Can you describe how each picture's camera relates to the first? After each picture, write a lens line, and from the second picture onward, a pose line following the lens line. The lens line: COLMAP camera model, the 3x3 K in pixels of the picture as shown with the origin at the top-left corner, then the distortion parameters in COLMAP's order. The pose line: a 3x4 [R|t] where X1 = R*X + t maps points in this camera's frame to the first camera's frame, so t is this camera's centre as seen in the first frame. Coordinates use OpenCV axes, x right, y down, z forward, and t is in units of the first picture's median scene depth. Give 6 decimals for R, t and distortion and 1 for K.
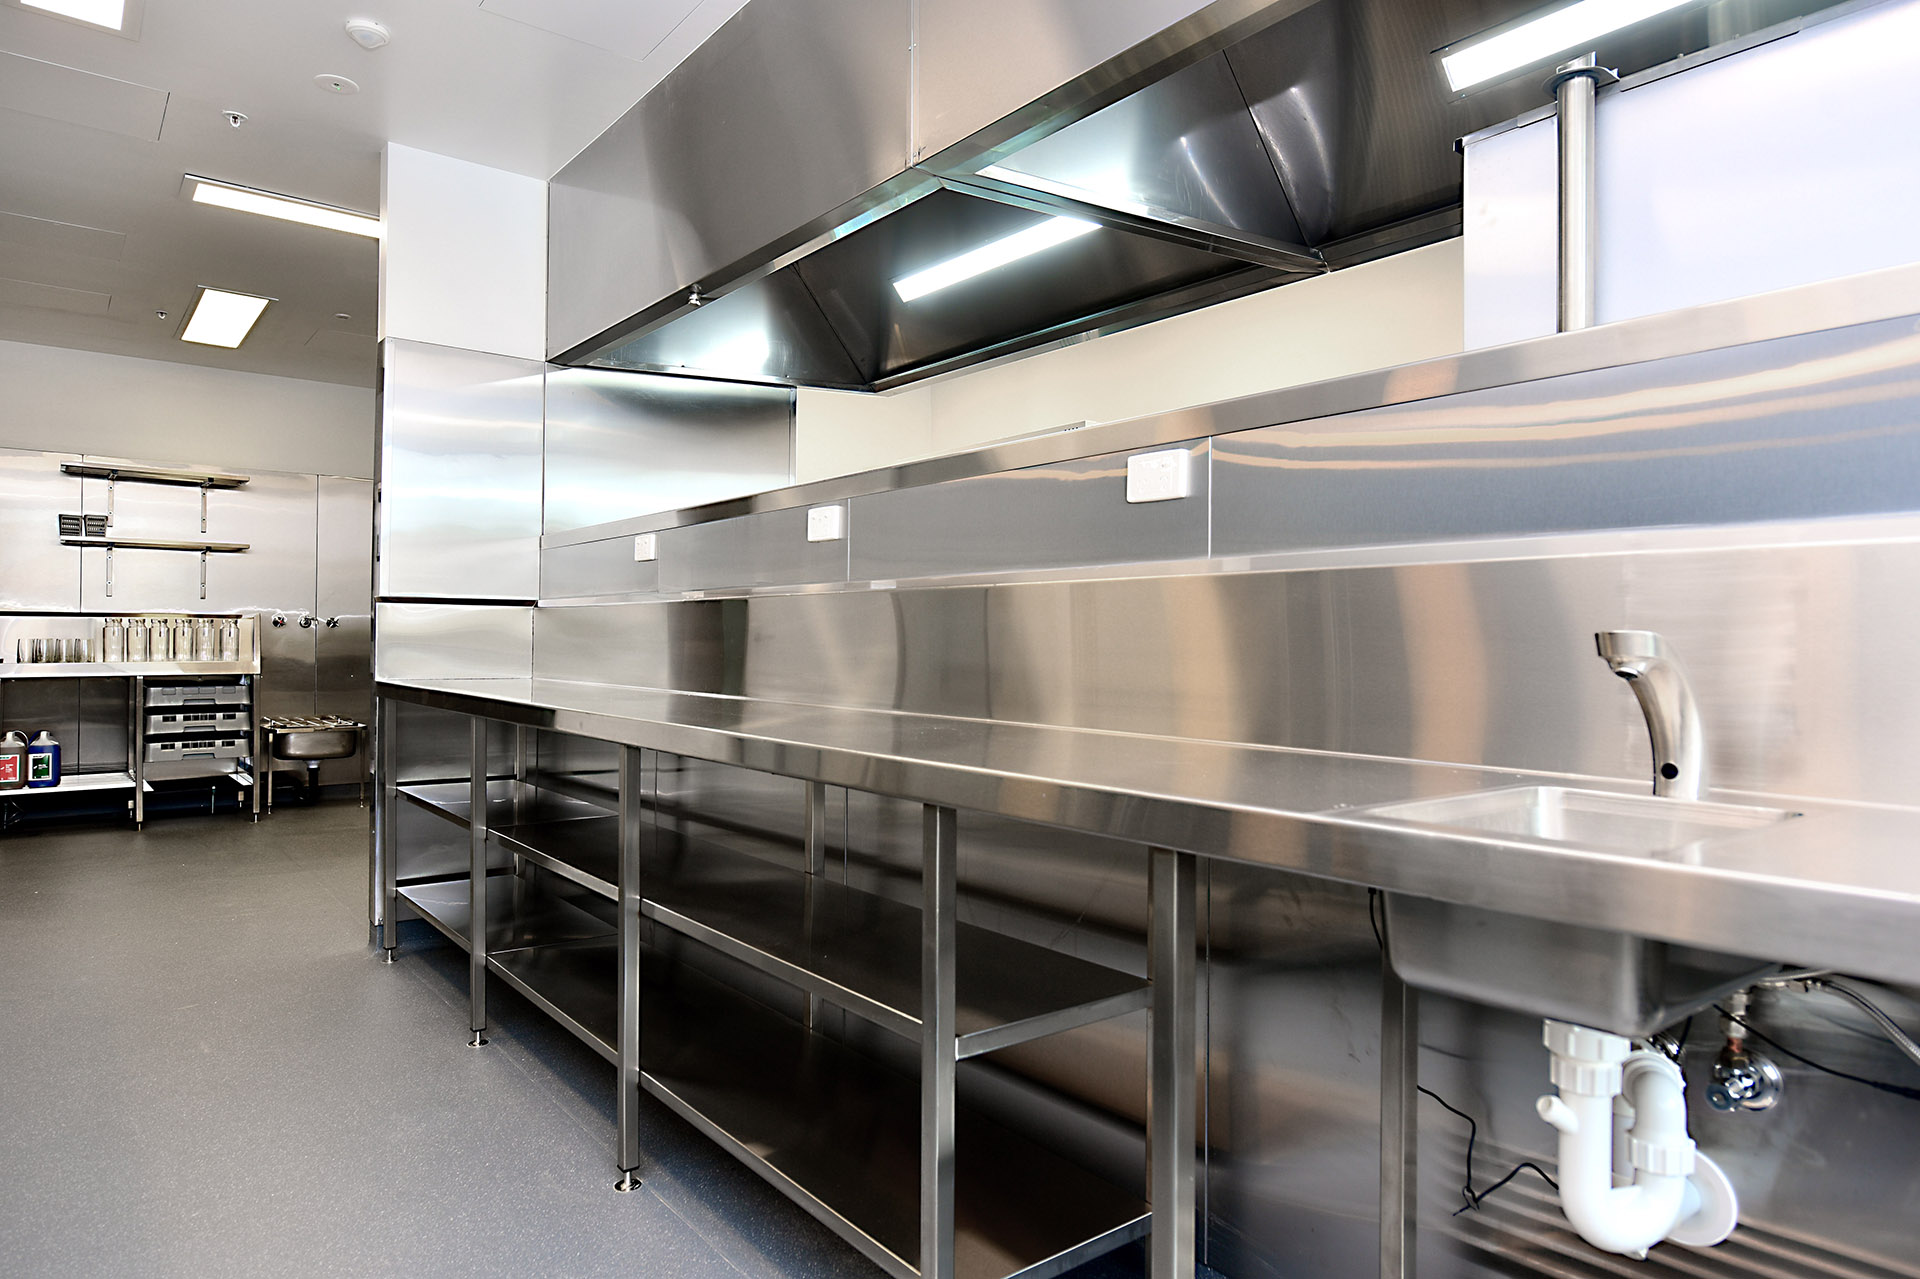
lens RADIAL K [[1202.4, 0, 960.0], [0, 1202.4, 639.5], [0, 0, 1]] dist [0.000221, -0.000112]
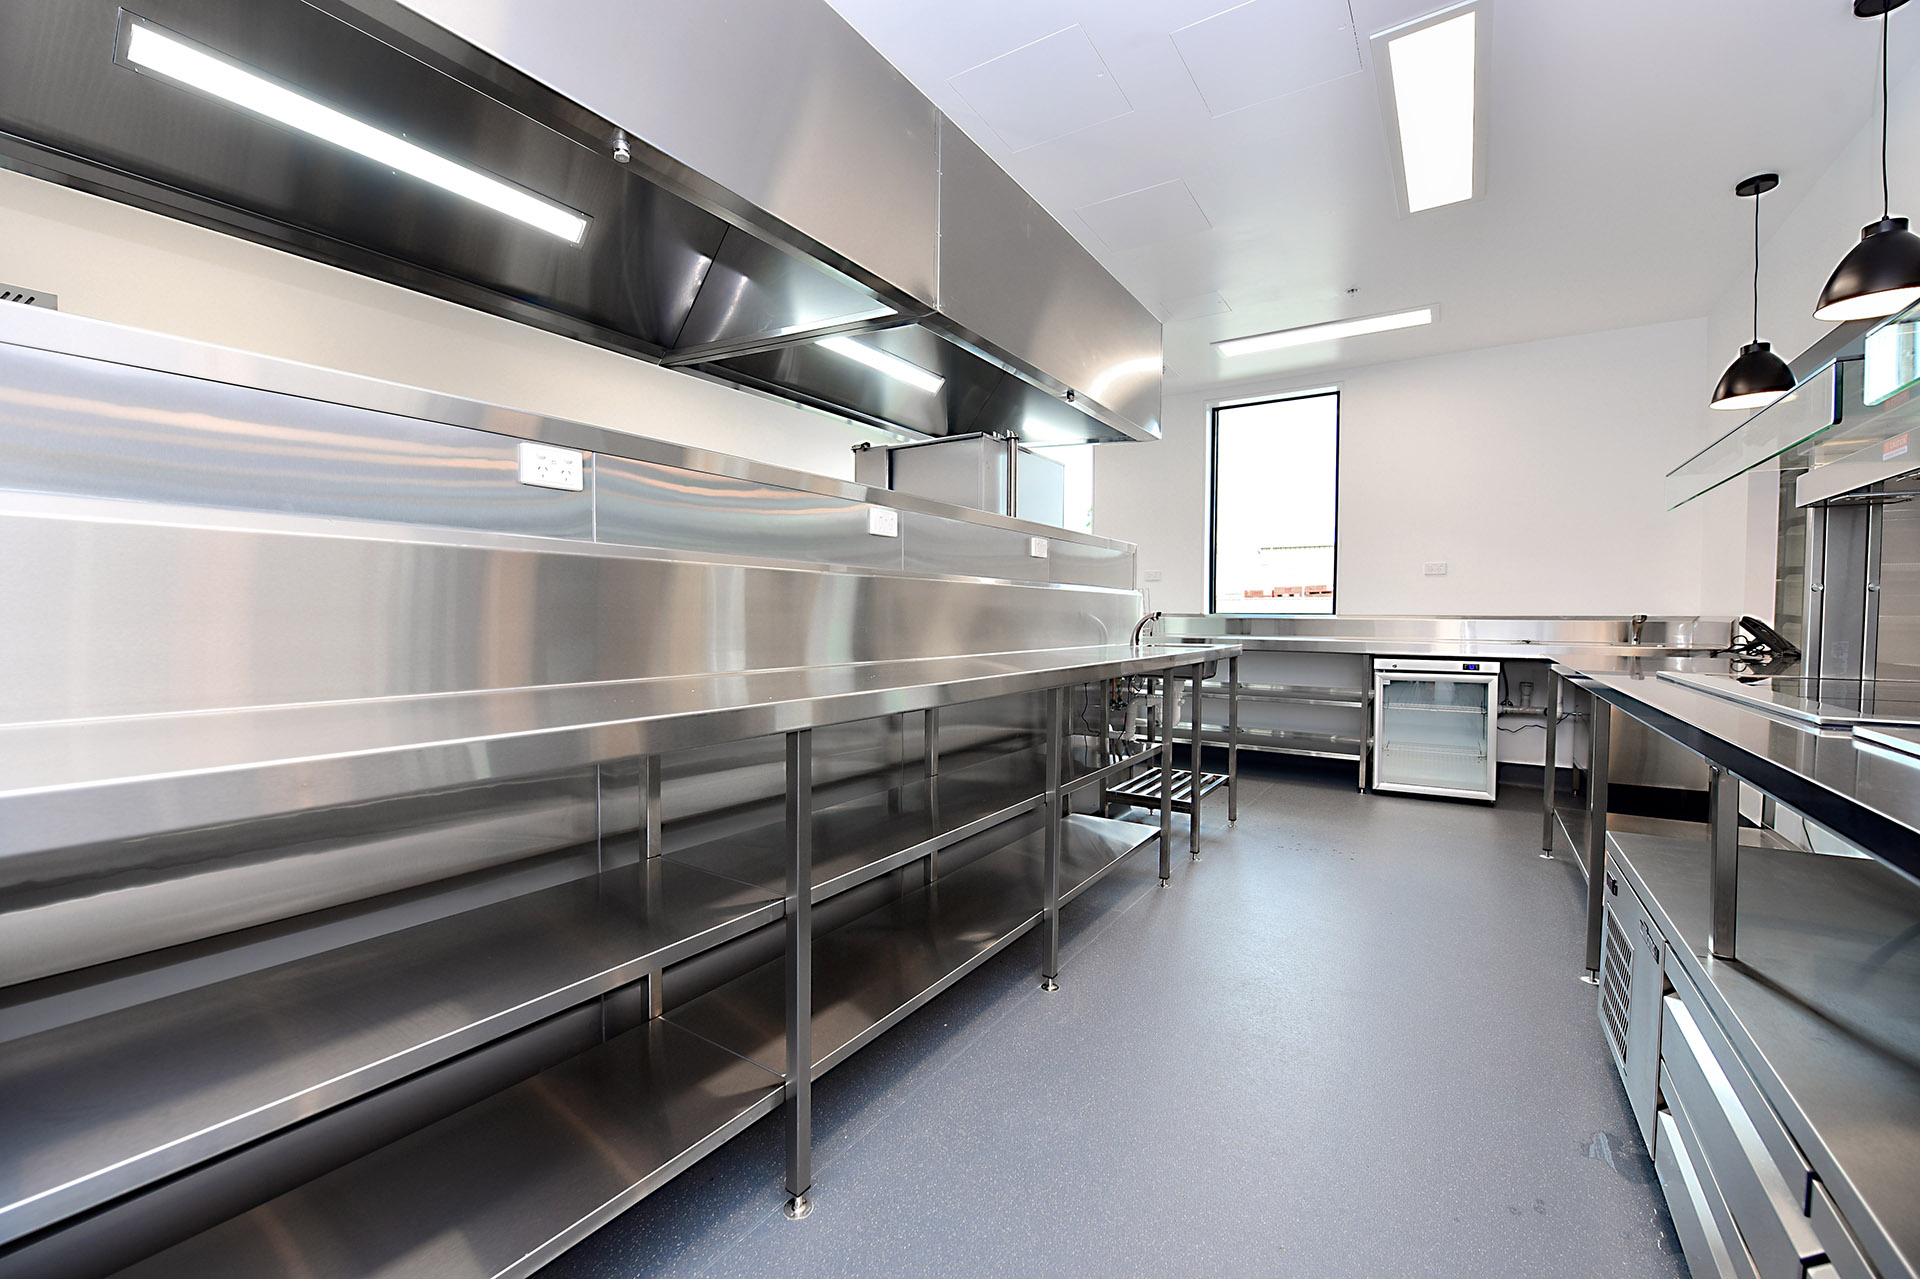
lens RADIAL K [[747.9, 0, 960.0], [0, 747.9, 639.5], [0, 0, 1]] dist [-0.000185, -0.000002]
pose [[-0.307283, -0.038463, 0.950841, -0.362545], [-0.013678, 0.999258, 0.036001, -0.000867], [-0.951520, -0.001943, -0.307581, 0.462177]]
